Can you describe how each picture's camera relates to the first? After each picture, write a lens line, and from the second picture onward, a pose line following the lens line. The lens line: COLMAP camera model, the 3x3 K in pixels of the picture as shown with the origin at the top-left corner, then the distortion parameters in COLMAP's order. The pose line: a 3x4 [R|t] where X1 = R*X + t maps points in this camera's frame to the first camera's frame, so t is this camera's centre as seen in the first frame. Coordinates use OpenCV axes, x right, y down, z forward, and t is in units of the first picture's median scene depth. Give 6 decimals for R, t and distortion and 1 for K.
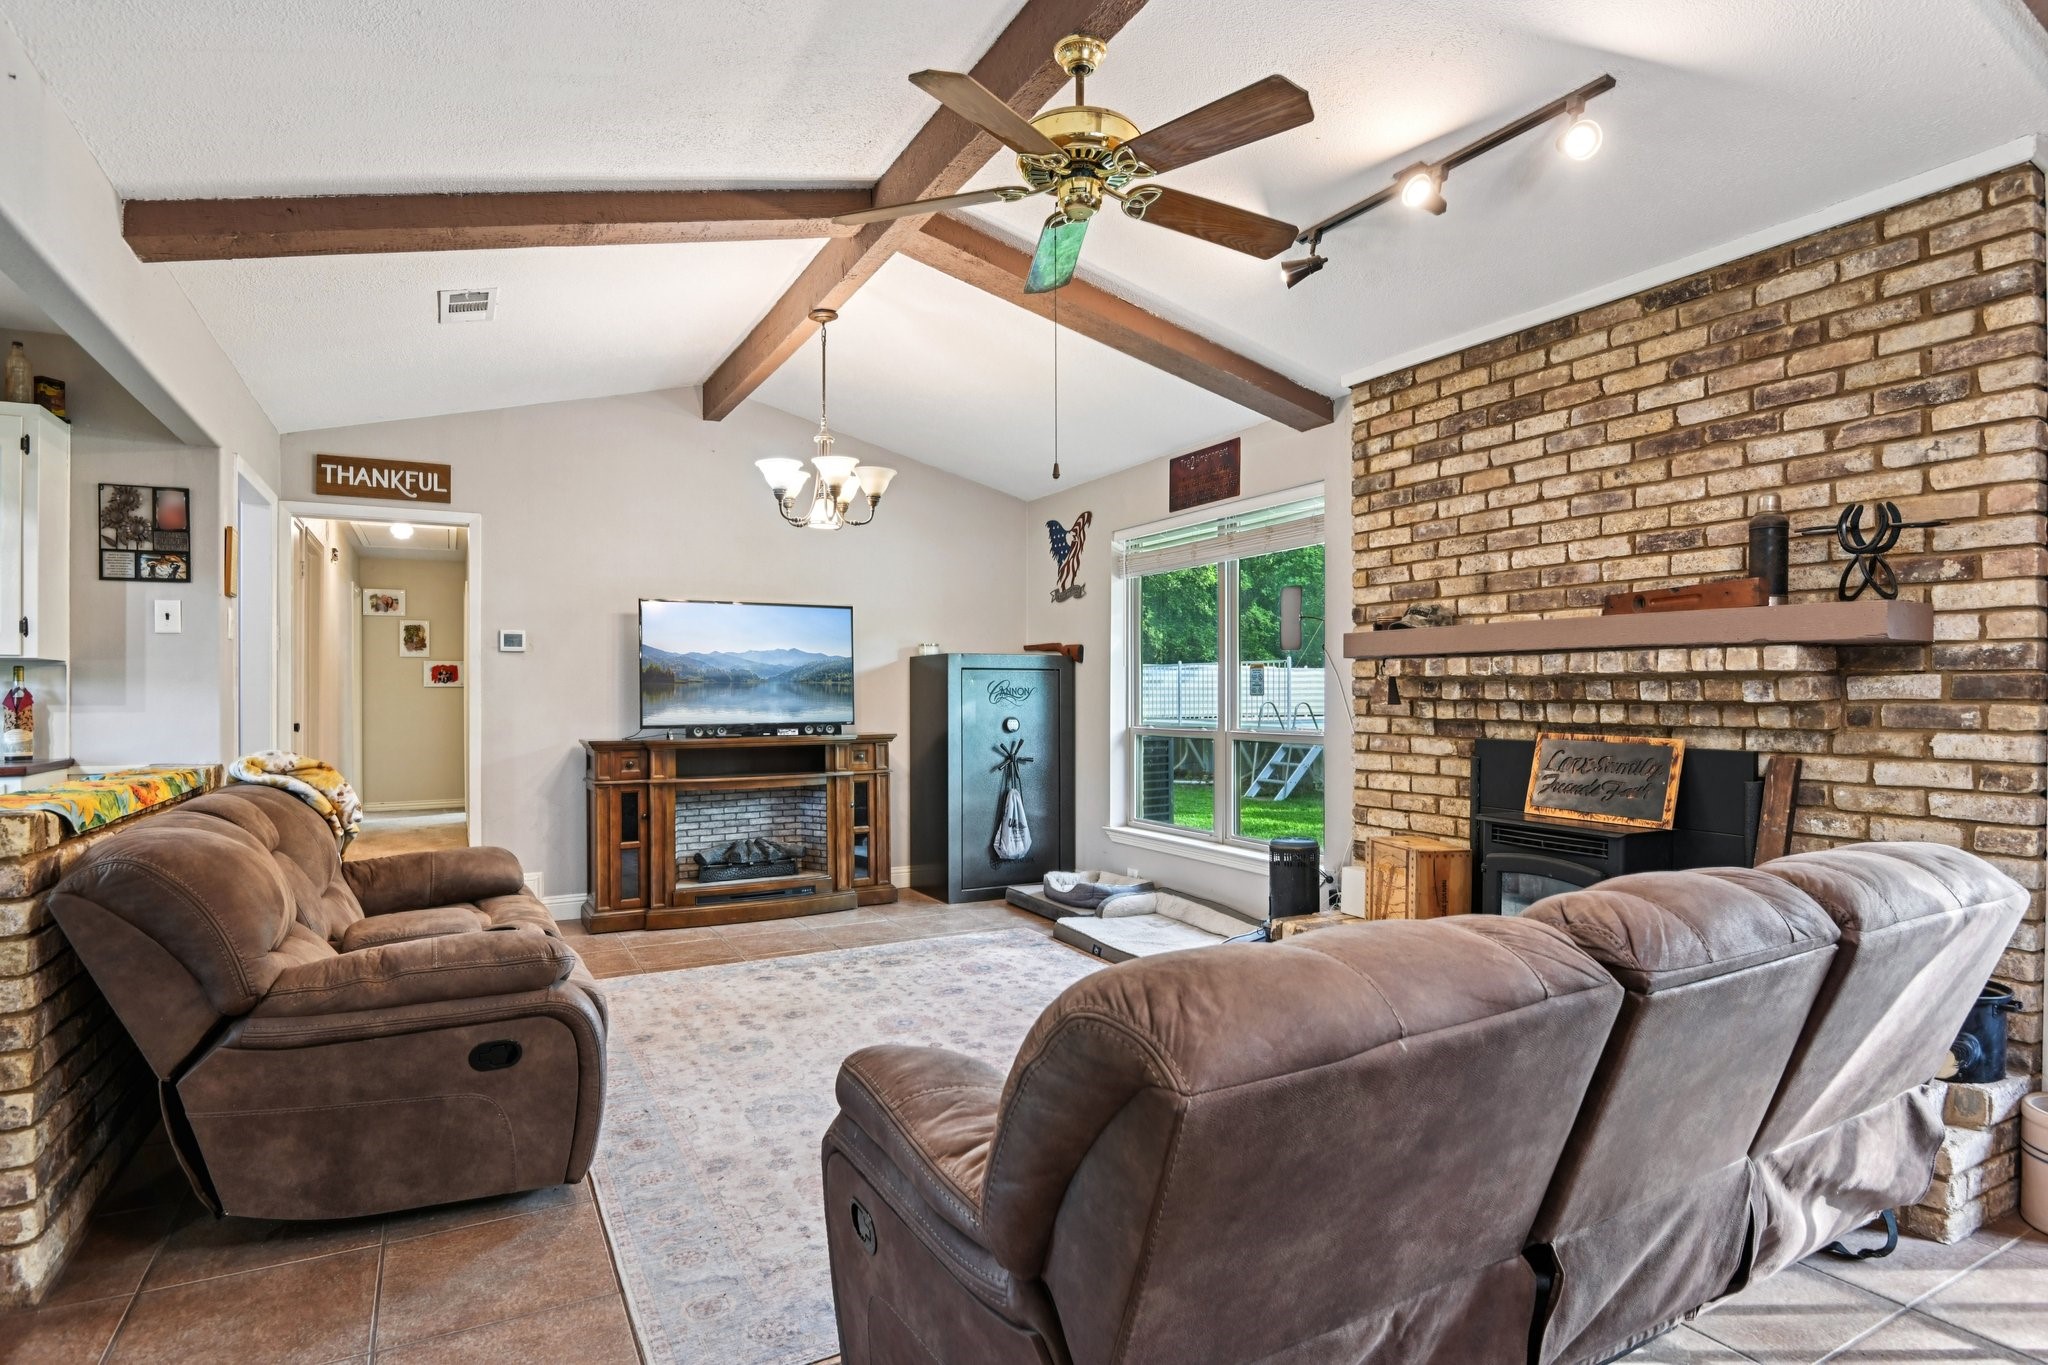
lens RADIAL K [[1065.7, 0, 1024.1], [0, 1065.7, 690.8], [0, 0, 1]] dist [-0.006289, -0.014646]
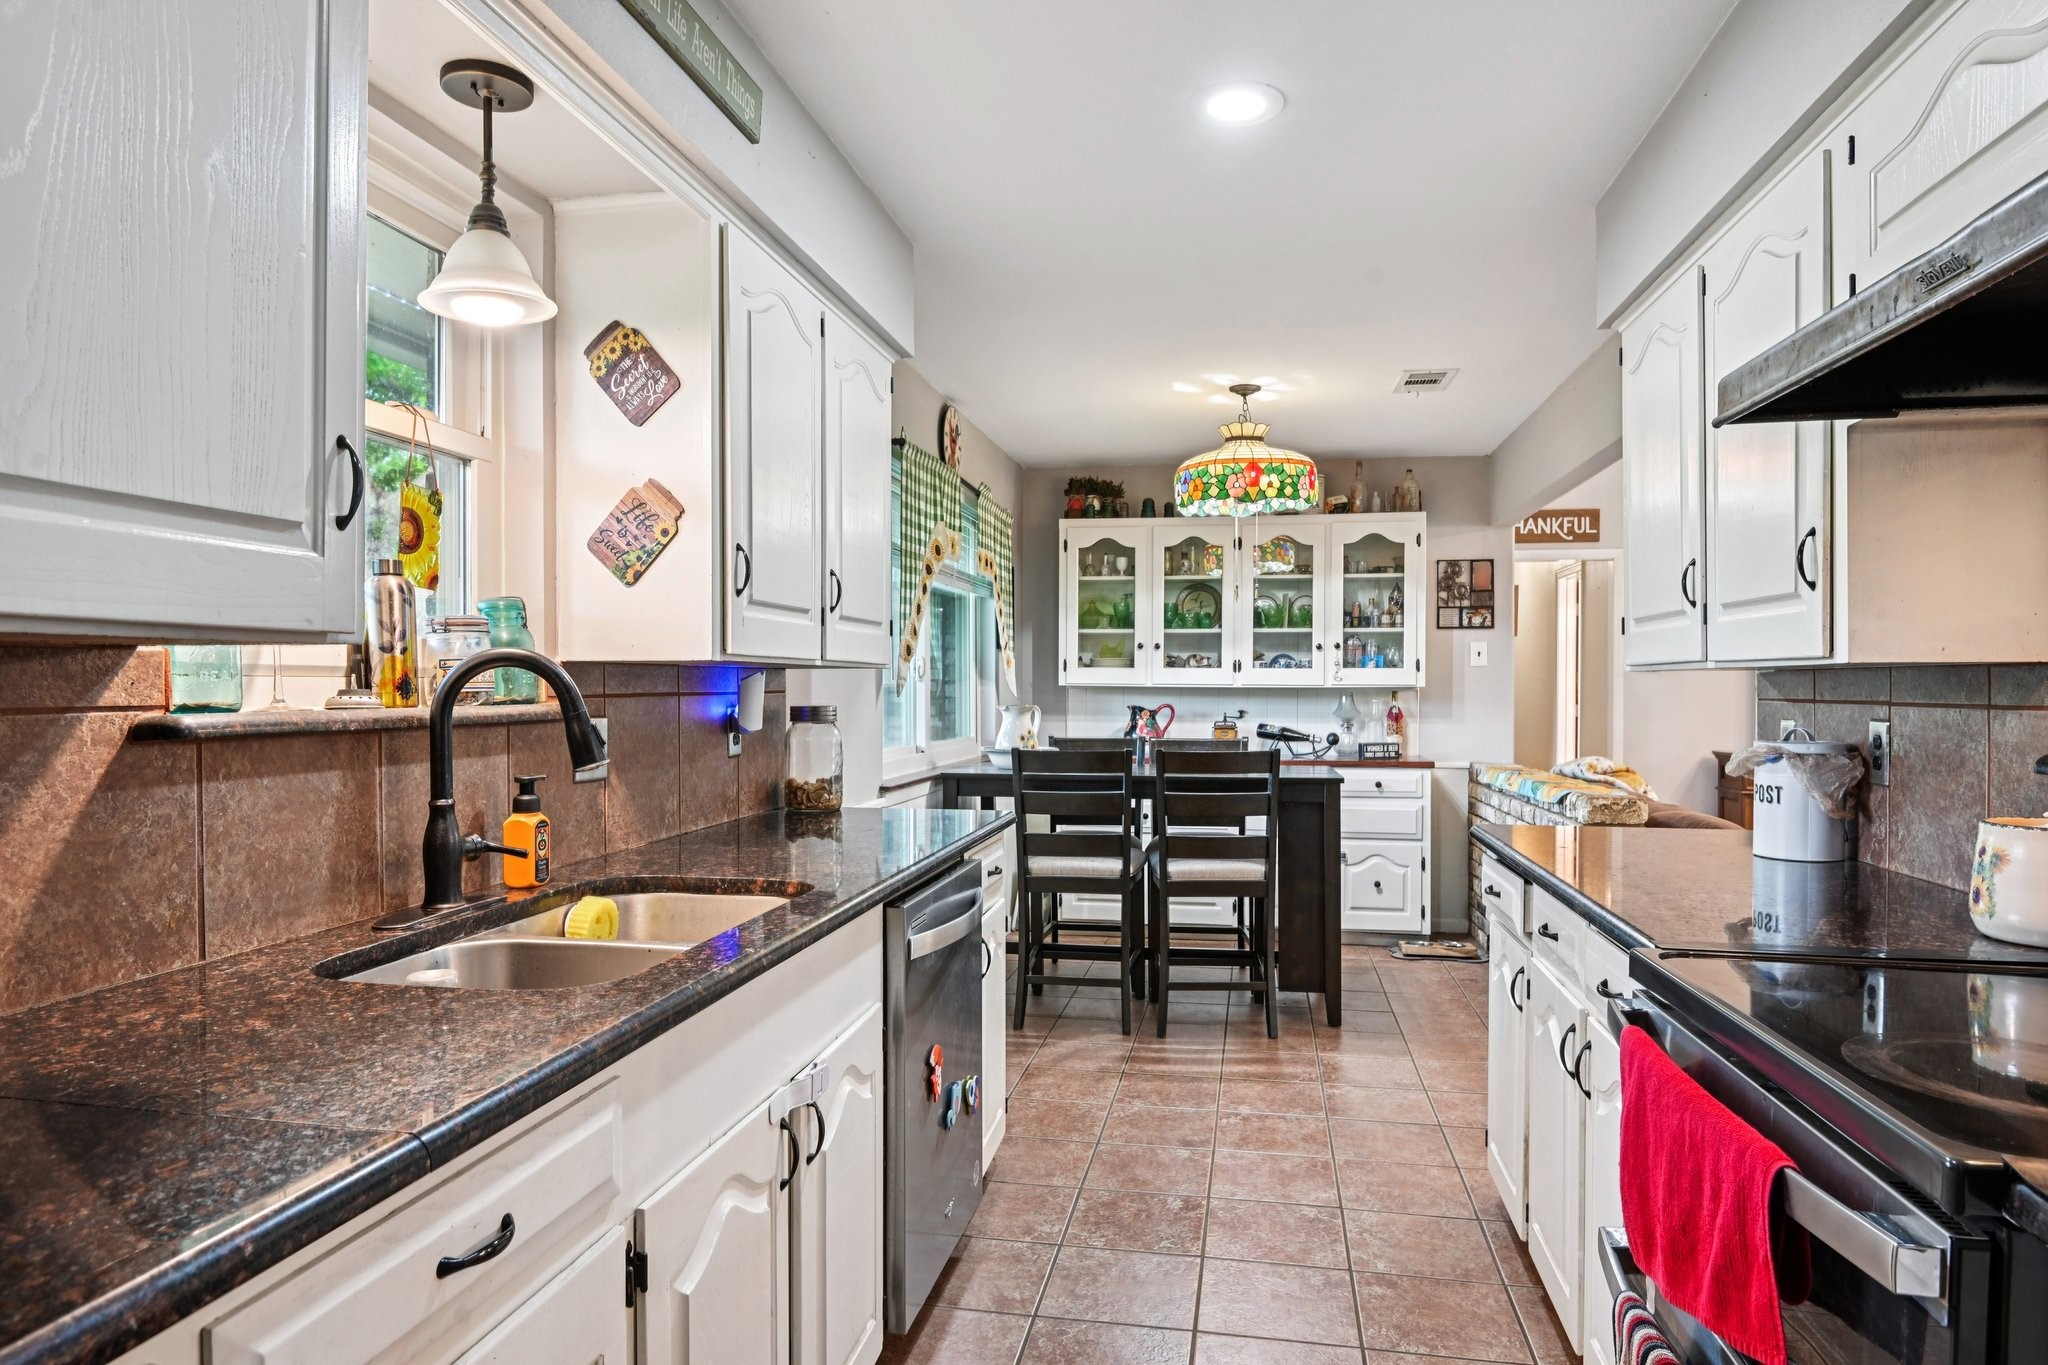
lens RADIAL K [[1219.3, 0, 1031.5], [0, 1219.3, 692.9], [0, 0, 1]] dist [-0.007386, -0.000233]
pose [[0.780813, 0.009803, -0.624688, -0.283621], [-0.005072, 0.999943, 0.009353, -0.032408], [0.624744, -0.004134, 0.780819, -0.598469]]
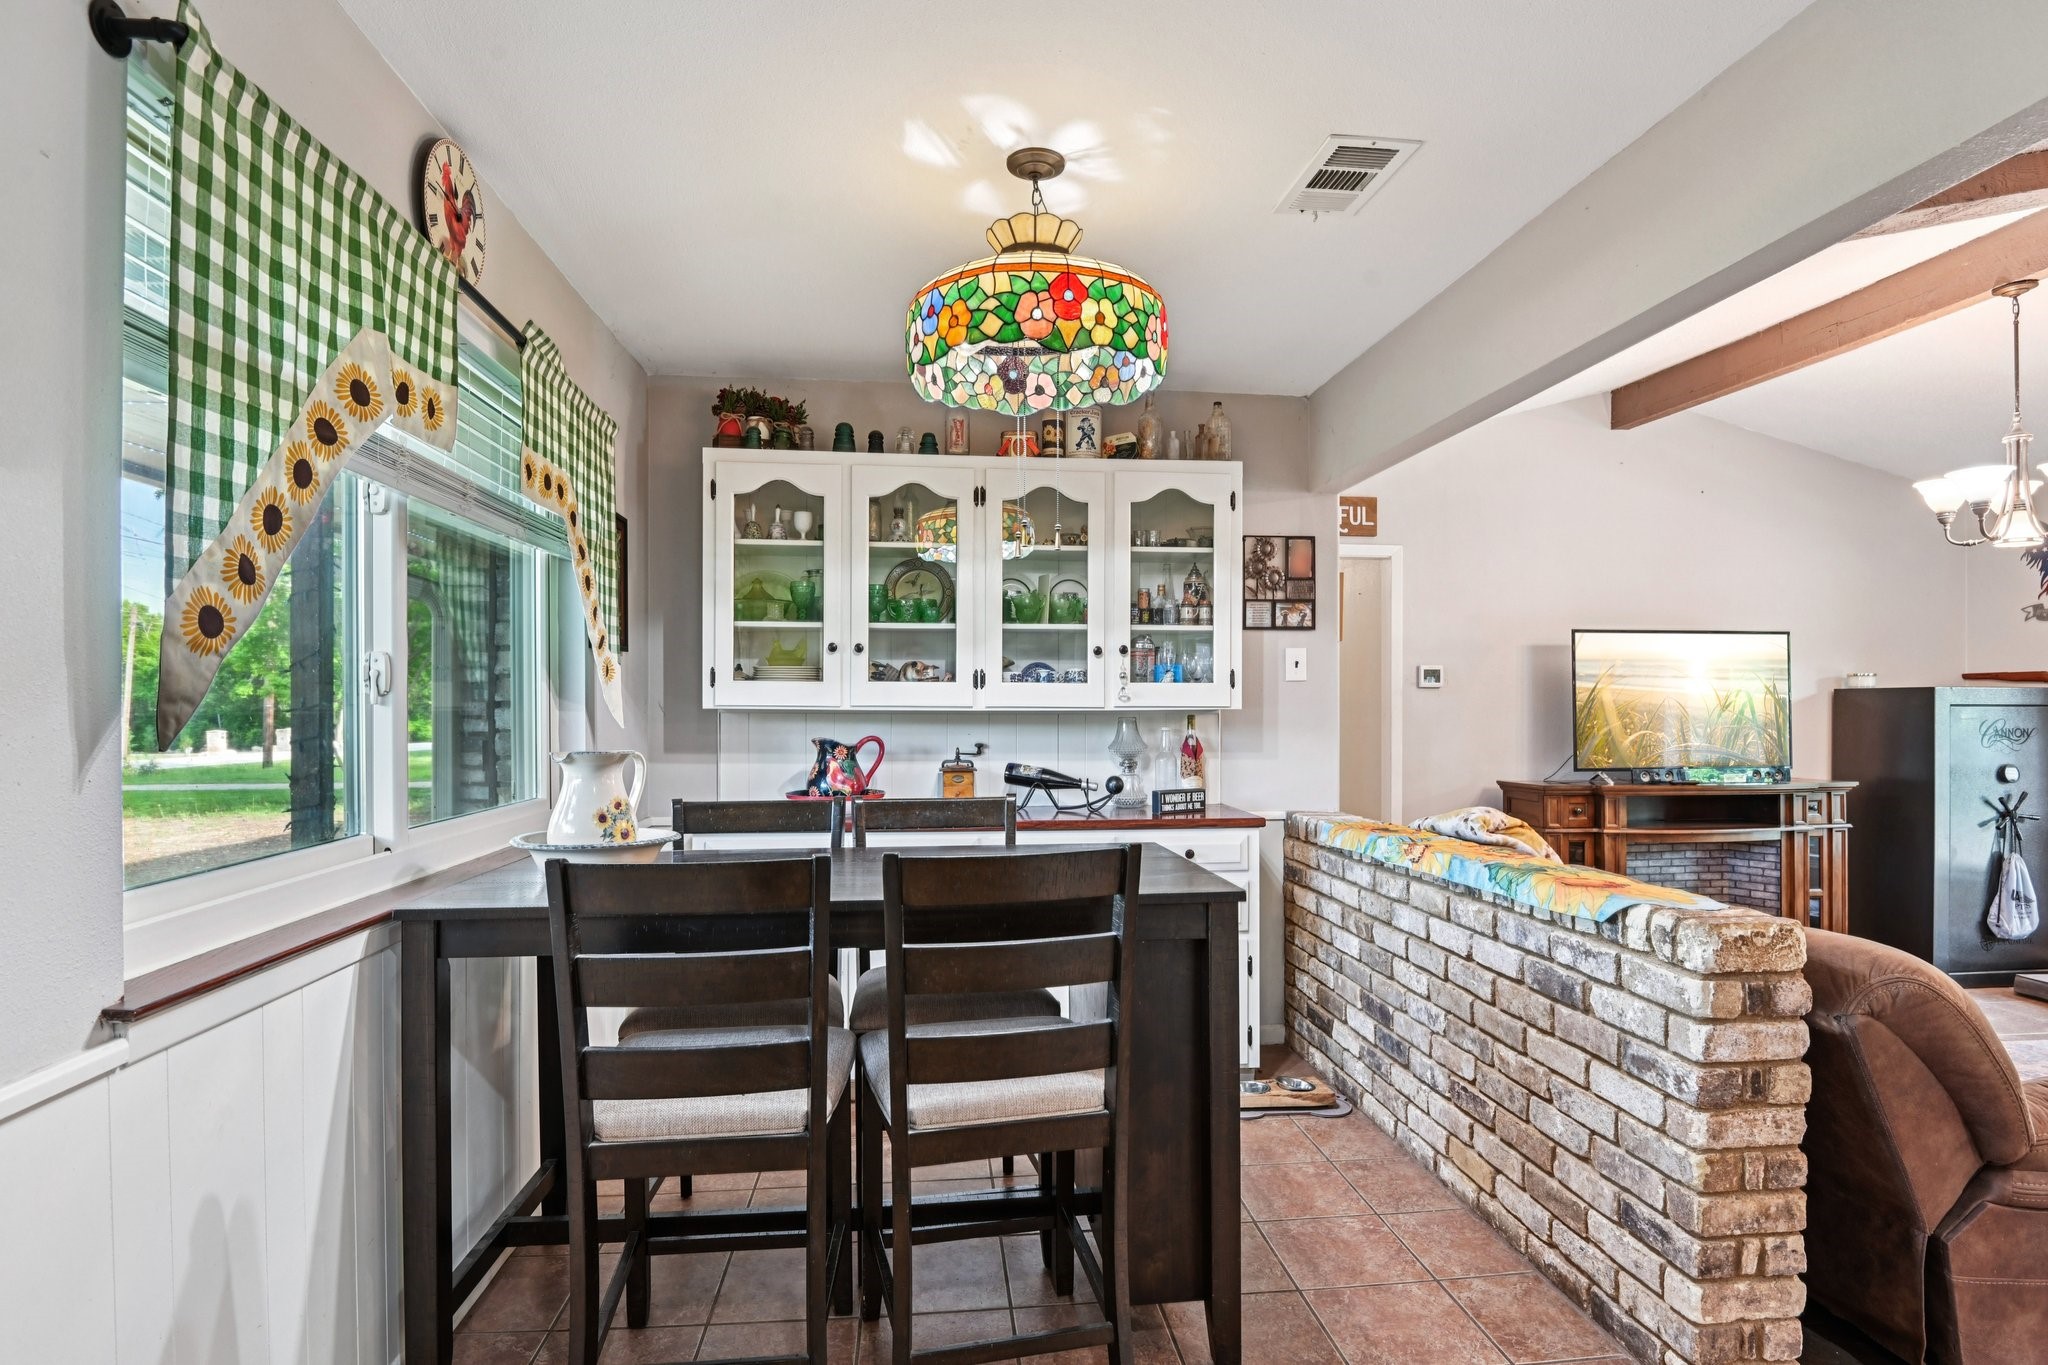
lens RADIAL K [[1070.6, 0, 1029.8], [0, 1070.6, 705.3], [0, 0, 1]] dist [-0.016660, -0.000151]
pose [[0.924927, 0.005198, -0.380109, -0.667924], [-0.003942, 0.999984, 0.004083, -0.035025], [0.380124, -0.002278, 0.924933, -0.041935]]
